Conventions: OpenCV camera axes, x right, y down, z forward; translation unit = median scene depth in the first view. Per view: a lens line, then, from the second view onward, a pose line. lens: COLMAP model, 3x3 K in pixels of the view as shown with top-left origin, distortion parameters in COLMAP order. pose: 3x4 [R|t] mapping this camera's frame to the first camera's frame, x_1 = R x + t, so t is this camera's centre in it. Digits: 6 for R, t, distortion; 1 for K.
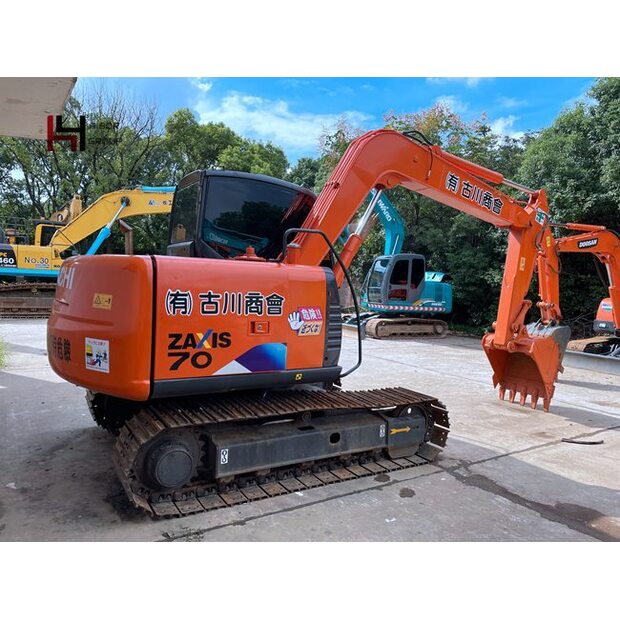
lens RADIAL K [[467.9, 0, 310.2], [0, 467.9, 305.3], [0, 0, 1]] dist [0.085198, -0.110925]
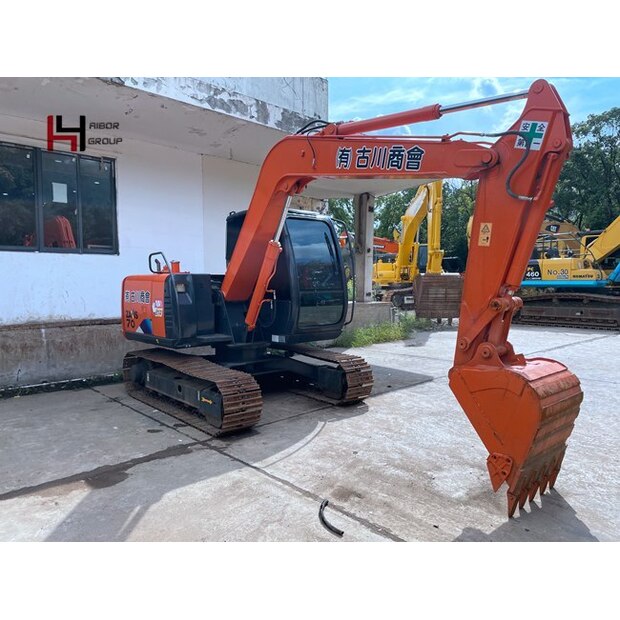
lens RADIAL K [[467.9, 0, 306.4], [0, 467.9, 304.7], [0, 0, 1]] dist [0.085198, -0.110925]
pose [[0.170853, 0.001802, -0.985295, 1.675726], [-0.035029, 0.999377, -0.004246, 0.011570], [0.984674, 0.035240, 0.170809, 1.199228]]
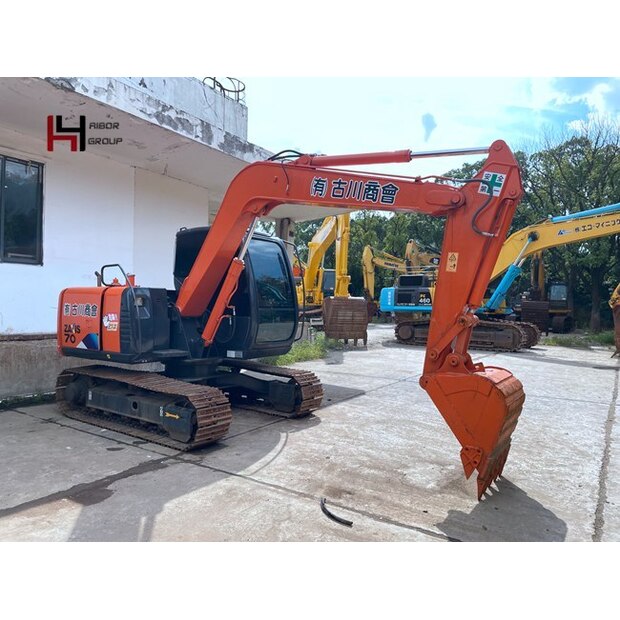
lens RADIAL K [[467.9, 0, 311.3], [0, 467.9, 305.6], [0, 0, 1]] dist [0.085198, -0.110925]
pose [[0.402800, -0.035814, -0.914587, 1.694460], [-0.047698, 0.997055, -0.060050, 0.042940], [0.914045, 0.067812, 0.399905, 0.948972]]
